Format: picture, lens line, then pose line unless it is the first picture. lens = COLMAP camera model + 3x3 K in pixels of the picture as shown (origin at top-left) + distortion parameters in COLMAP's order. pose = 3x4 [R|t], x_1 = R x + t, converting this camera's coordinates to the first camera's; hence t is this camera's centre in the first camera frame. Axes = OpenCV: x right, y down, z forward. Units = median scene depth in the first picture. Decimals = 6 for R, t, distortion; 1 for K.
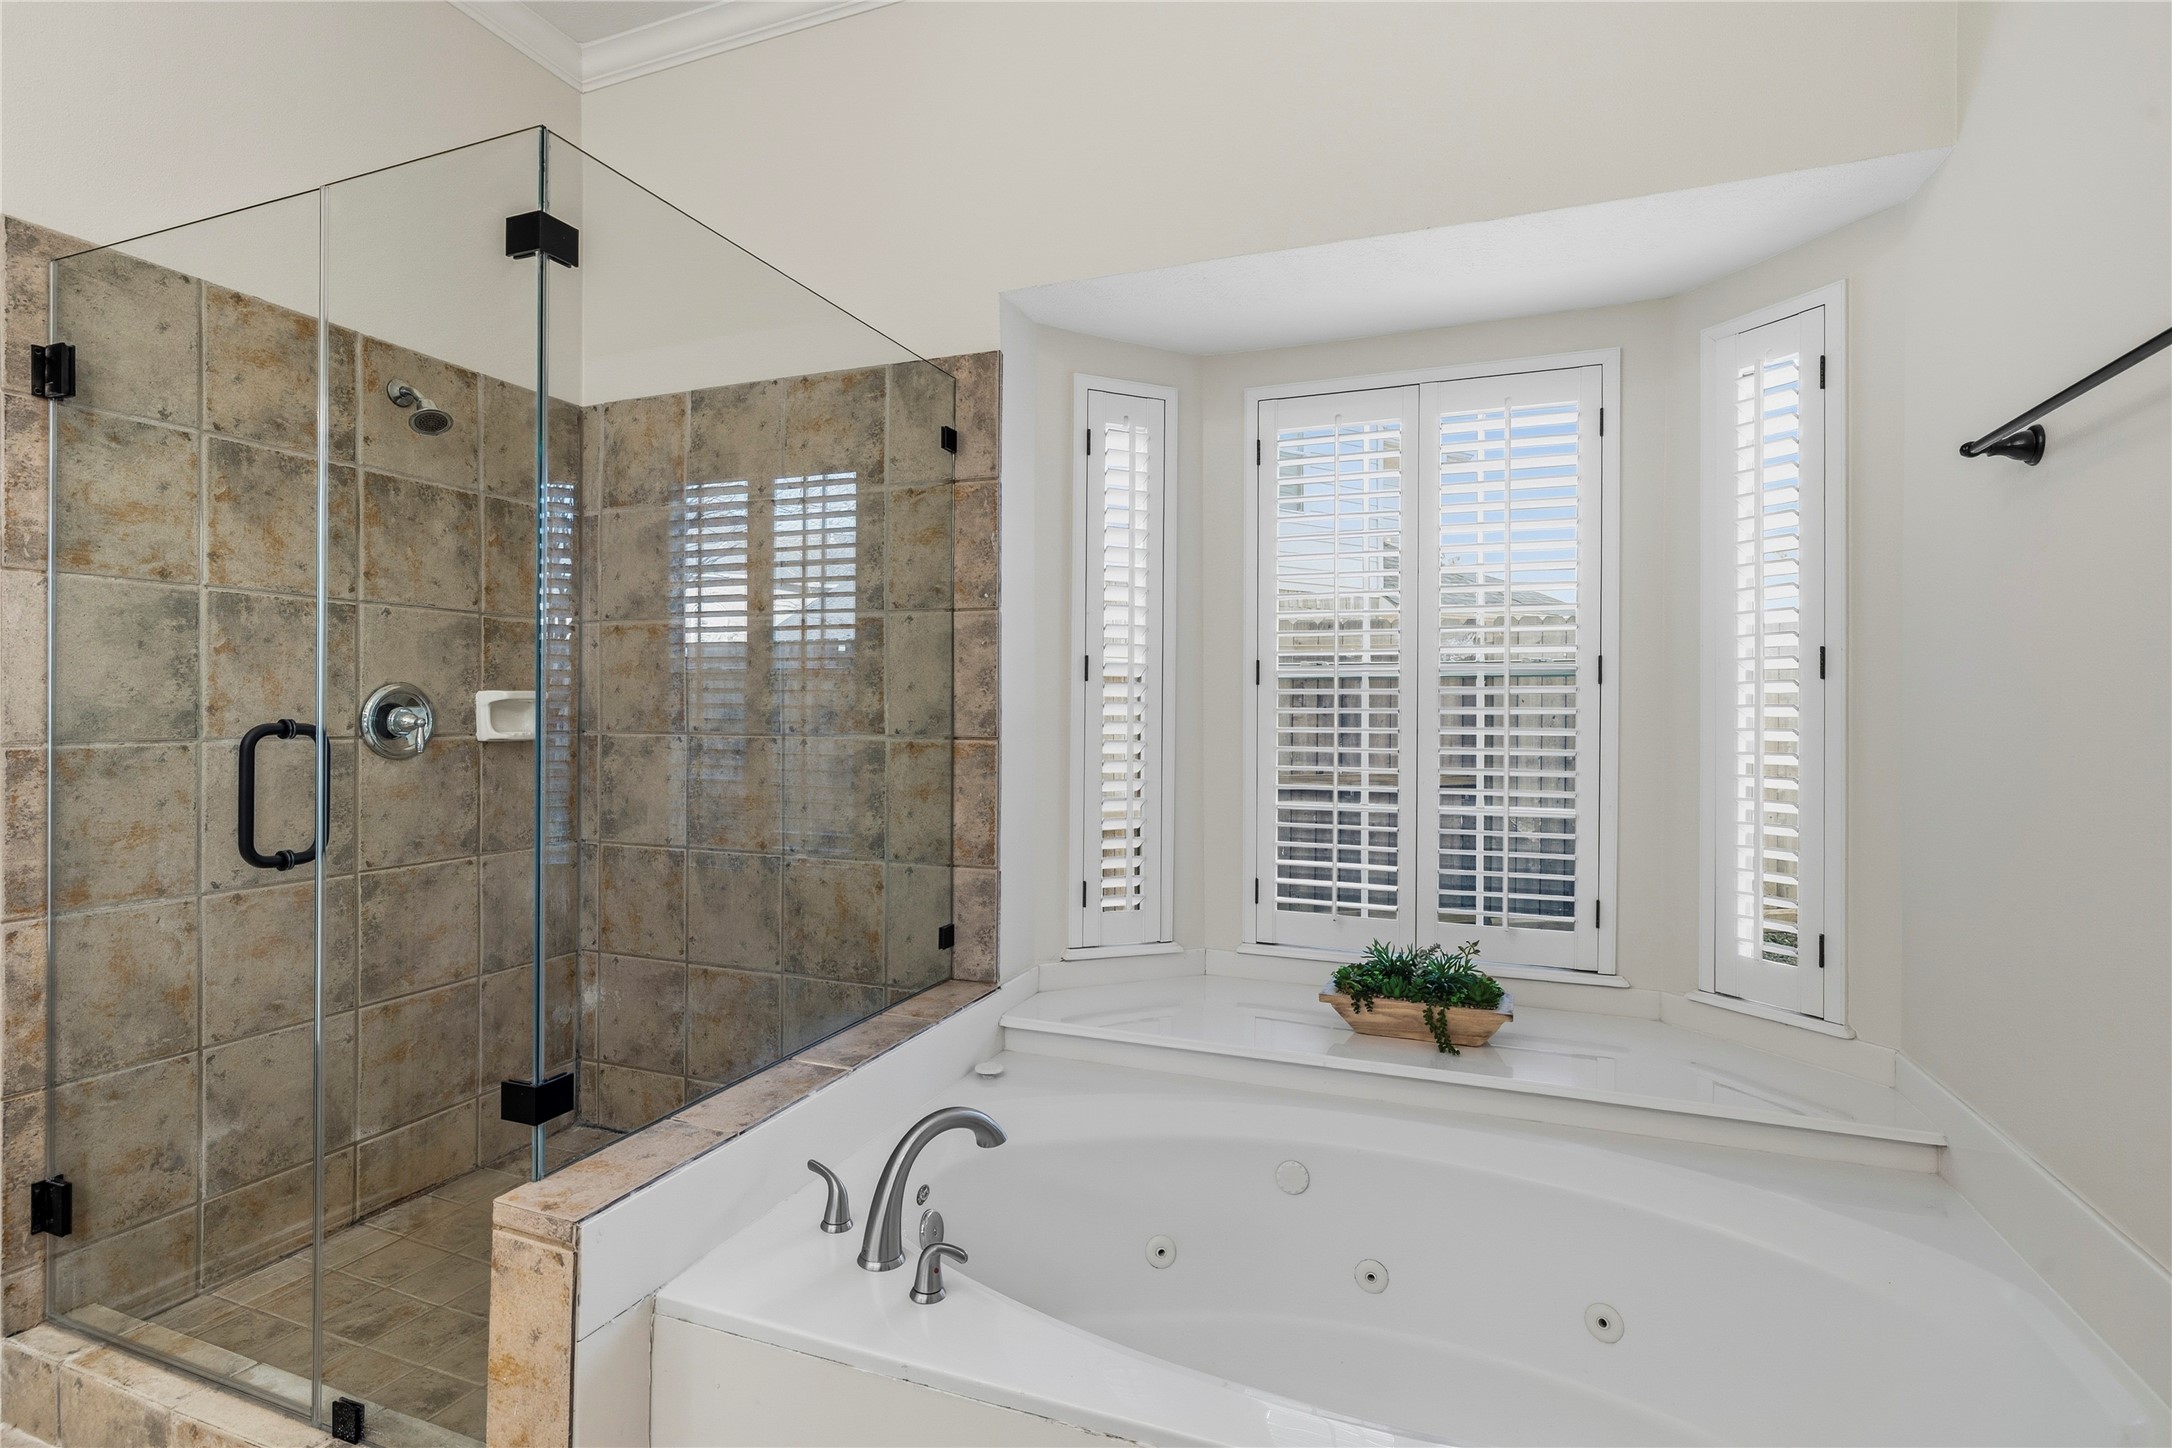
lens RADIAL K [[1041.5, 0, 1087.5], [0, 1041.5, 716.5], [0, 0, 1]] dist [0.000454, 0.000241]
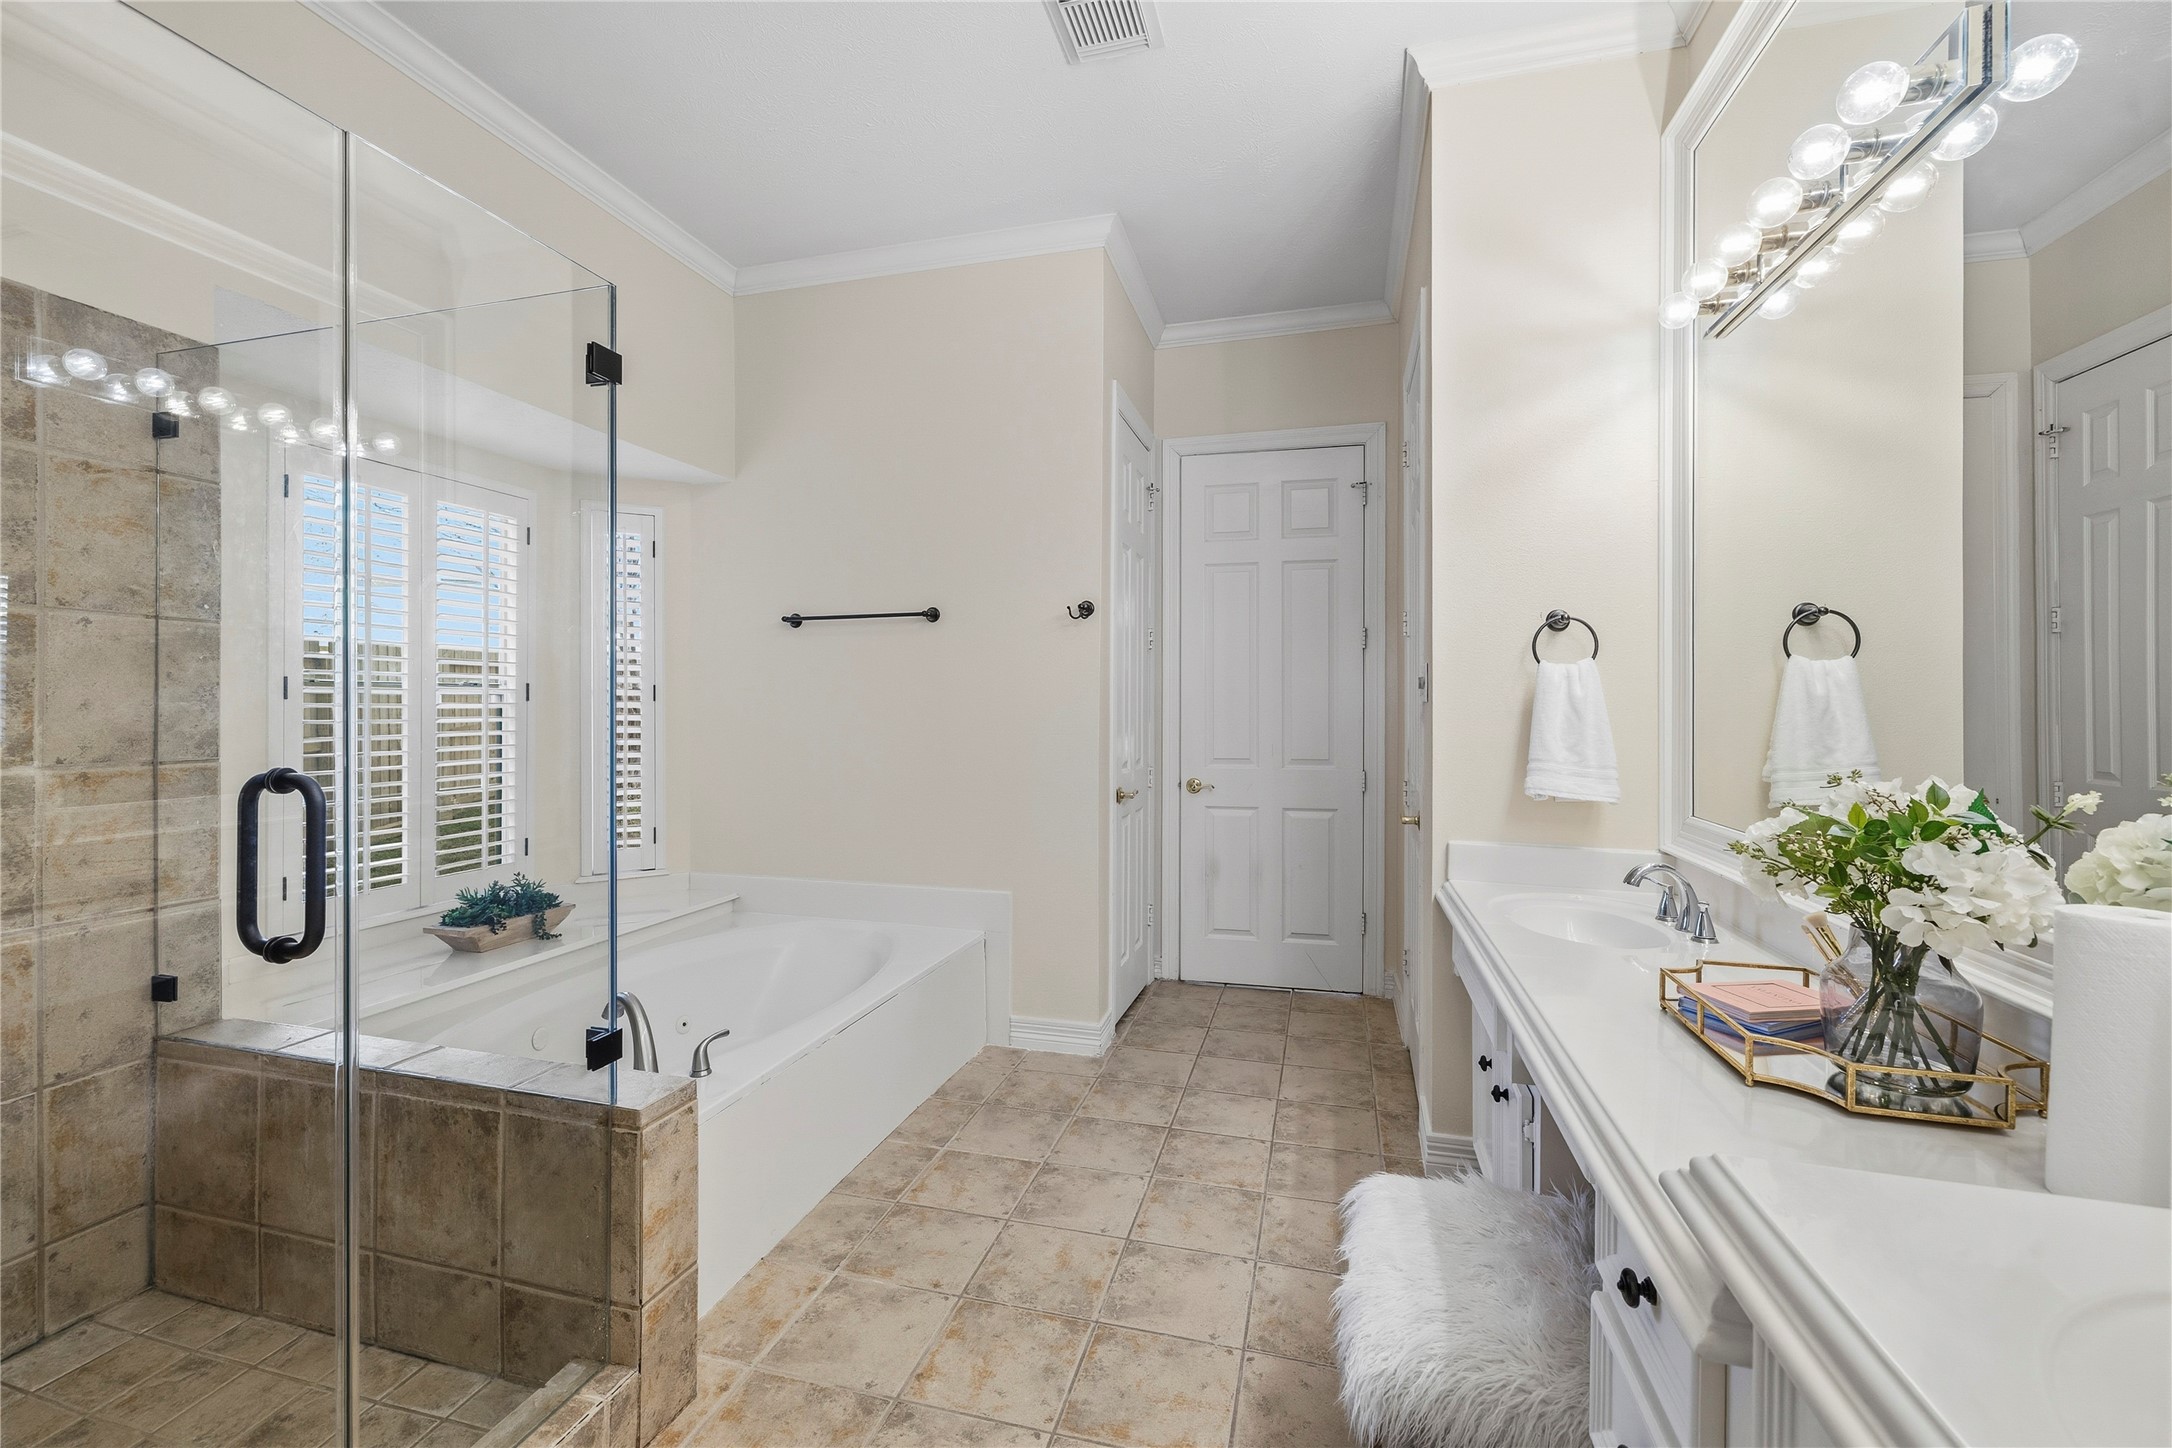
lens RADIAL K [[919.4, 0, 1073.1], [0, 919.4, 706.8], [0, 0, 1]] dist [-0.000471, 0.000253]
pose [[-0.093852, -0.007462, 0.995558, -0.971562], [0.004109, 0.999960, 0.007882, -0.029869], [-0.995578, 0.004830, -0.093818, 0.304668]]
